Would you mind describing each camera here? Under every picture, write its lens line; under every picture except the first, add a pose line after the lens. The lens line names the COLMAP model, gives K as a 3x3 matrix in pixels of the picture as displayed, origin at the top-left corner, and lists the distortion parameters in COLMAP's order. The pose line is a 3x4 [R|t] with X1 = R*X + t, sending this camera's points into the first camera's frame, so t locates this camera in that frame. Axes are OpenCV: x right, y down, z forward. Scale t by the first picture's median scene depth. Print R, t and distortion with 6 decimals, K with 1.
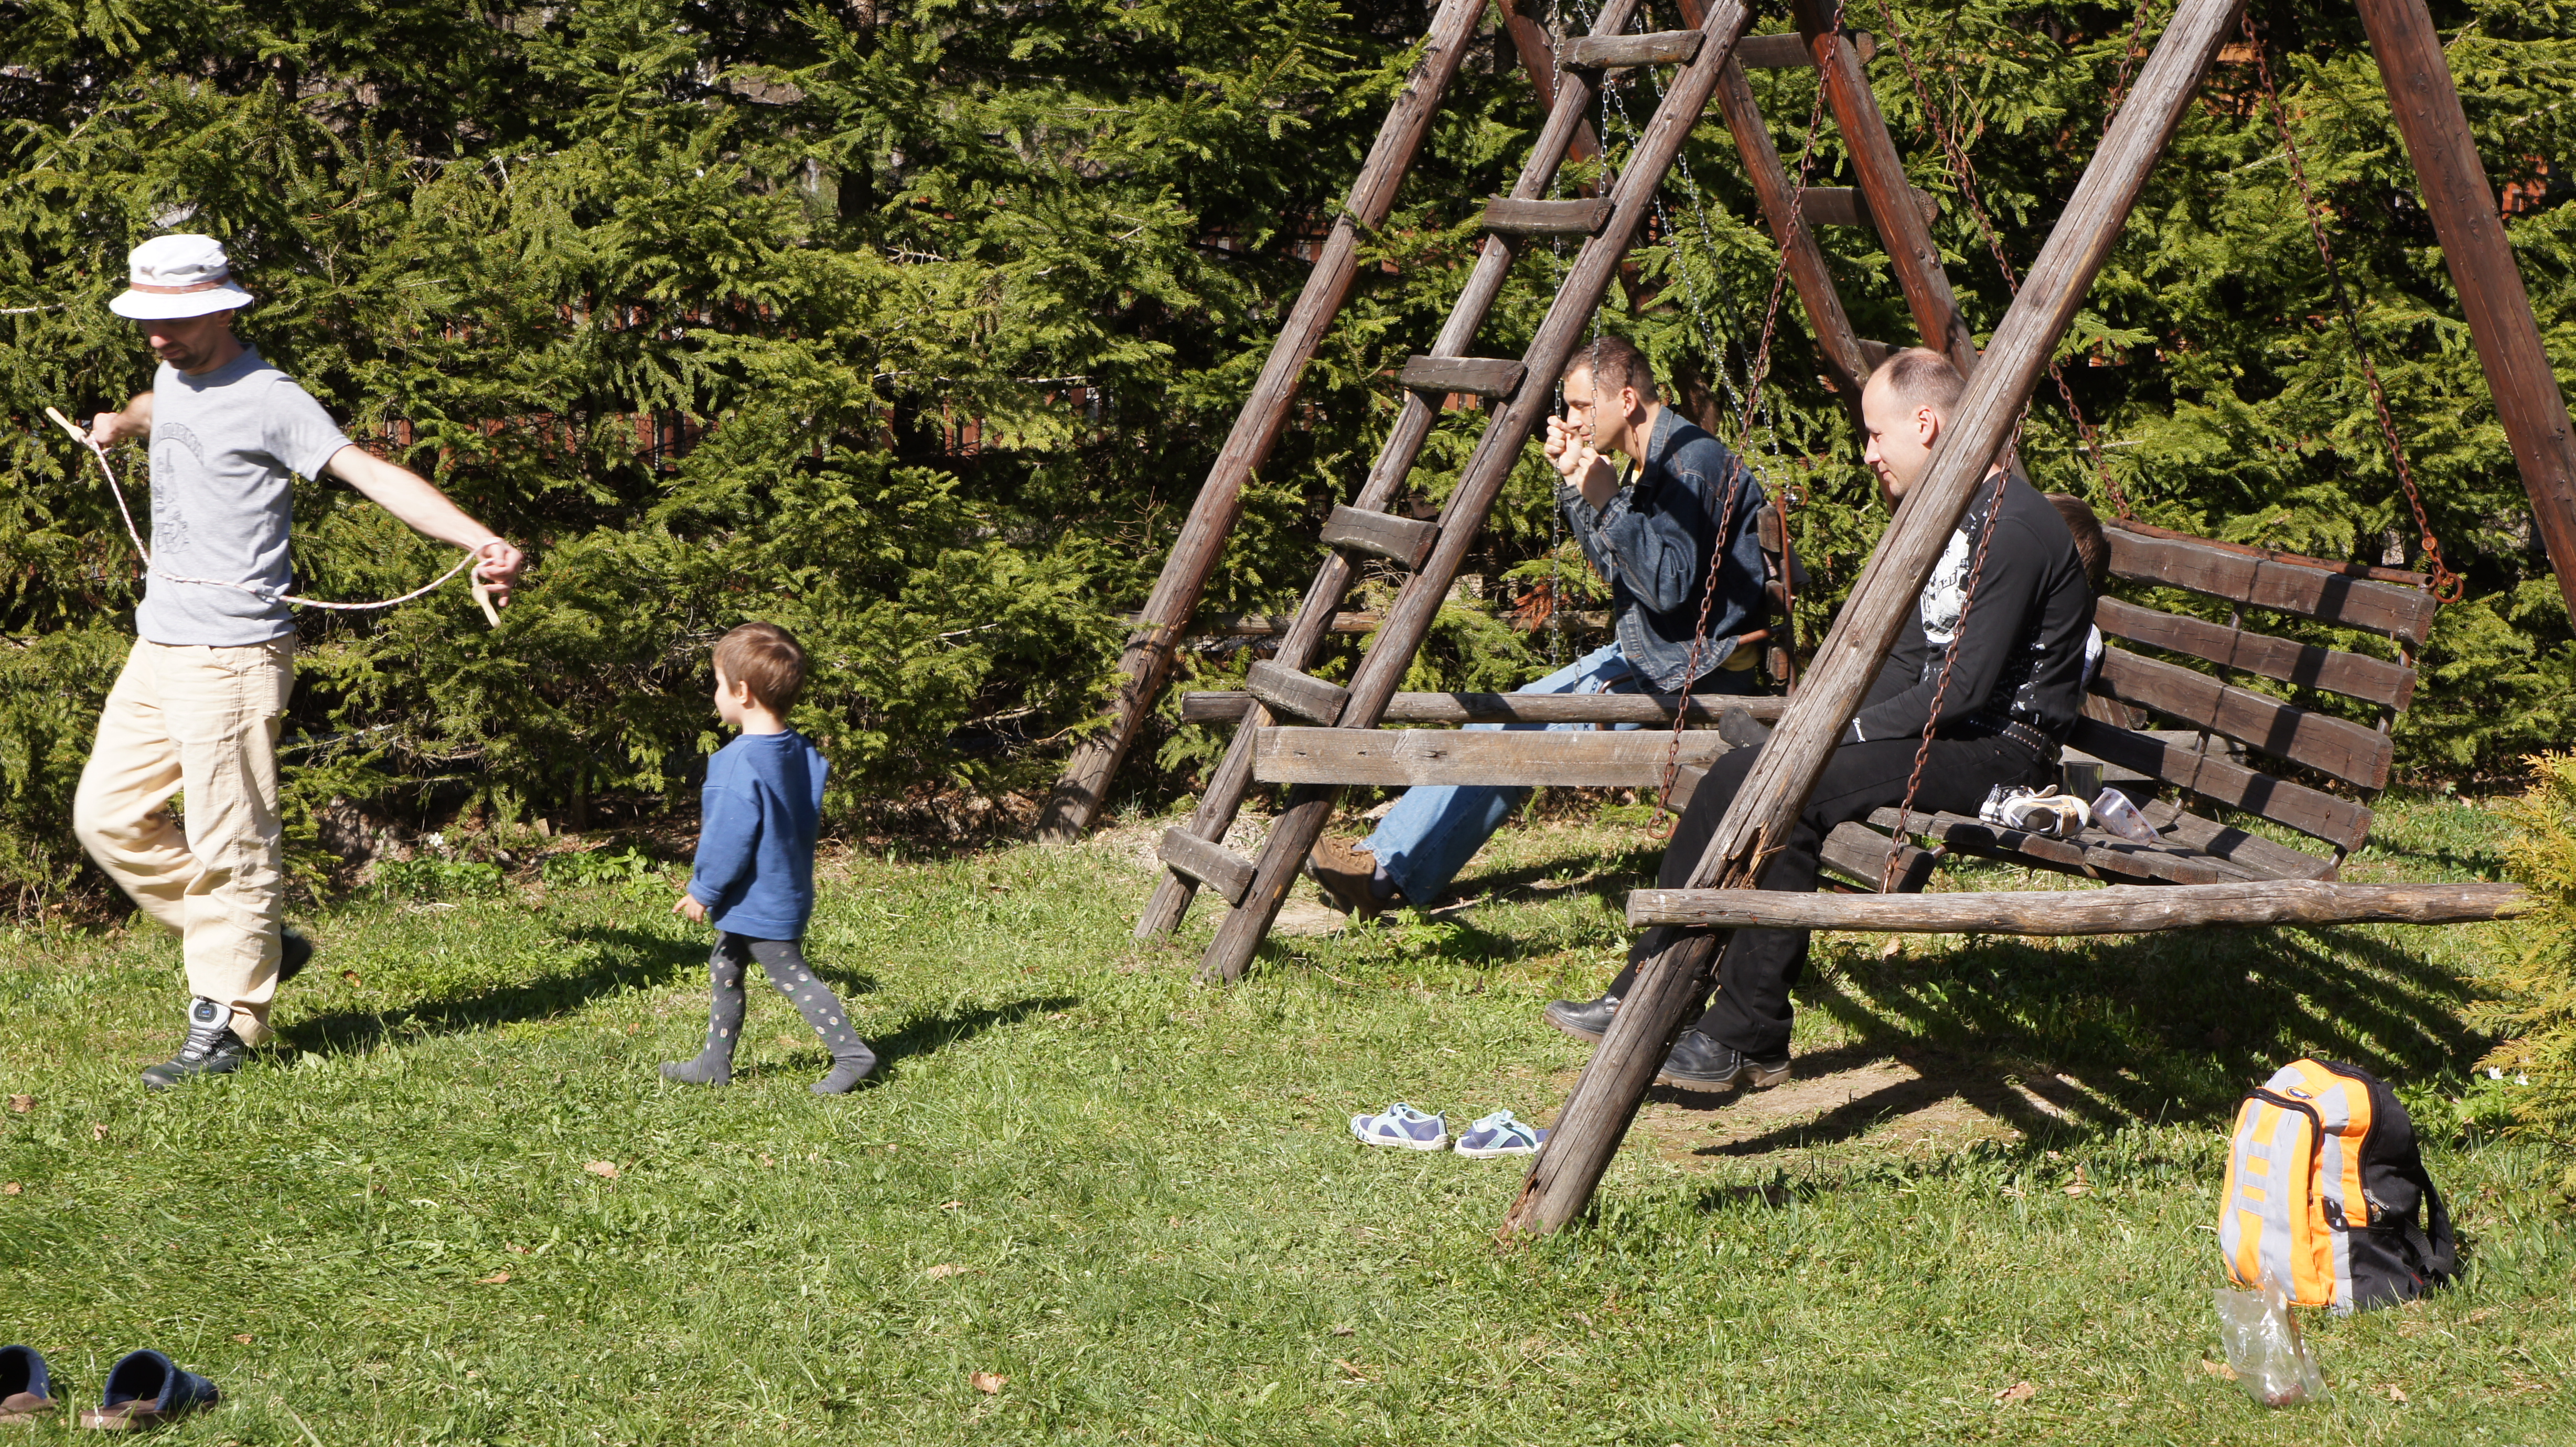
lens RADIAL K [[5348.2, 0, 1294.0], [0, 5348.2, 738.7], [0, 0, 1]] dist [0.200972, 0.000000]
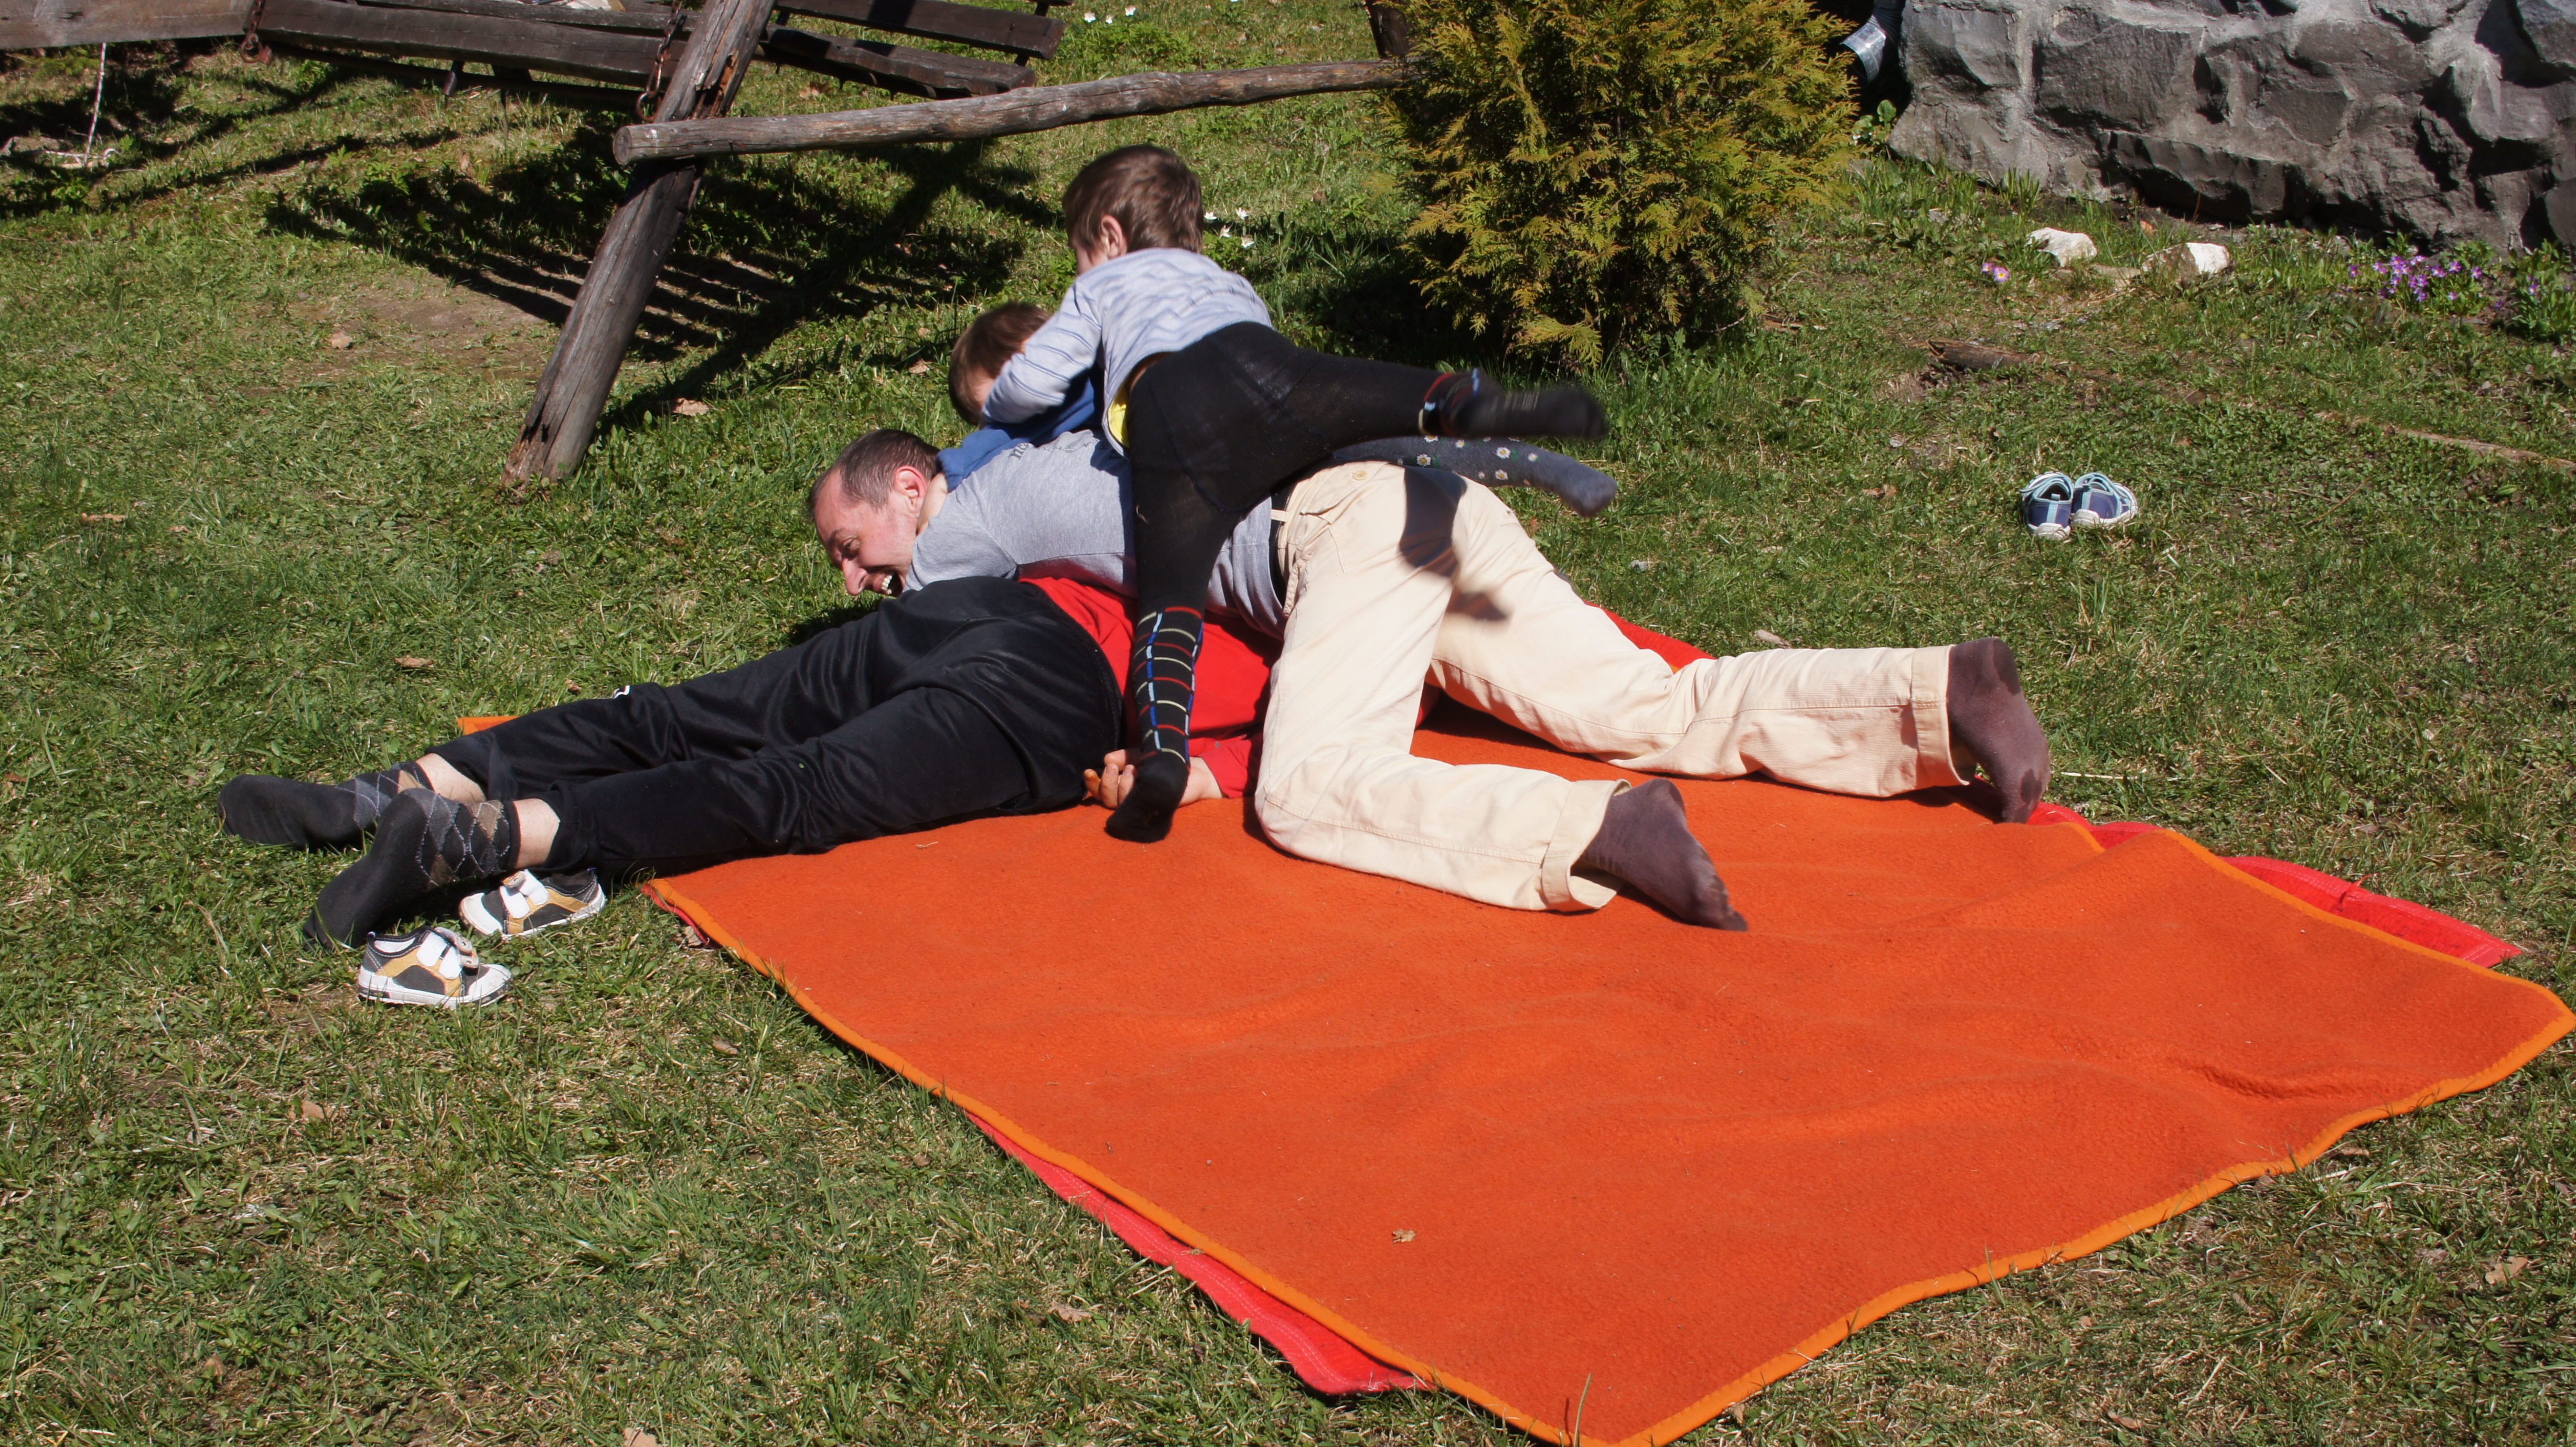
lens RADIAL K [[3307.9, 0, 1287.3], [0, 3307.9, 720.5], [0, 0, 1]] dist [-0.115370, 0.000000]
pose [[0.854119, -0.157950, 0.495513, -0.046080], [0.043165, 0.971008, 0.235116, -0.000711], [-0.518283, -0.179428, 0.836175, 0.124511]]
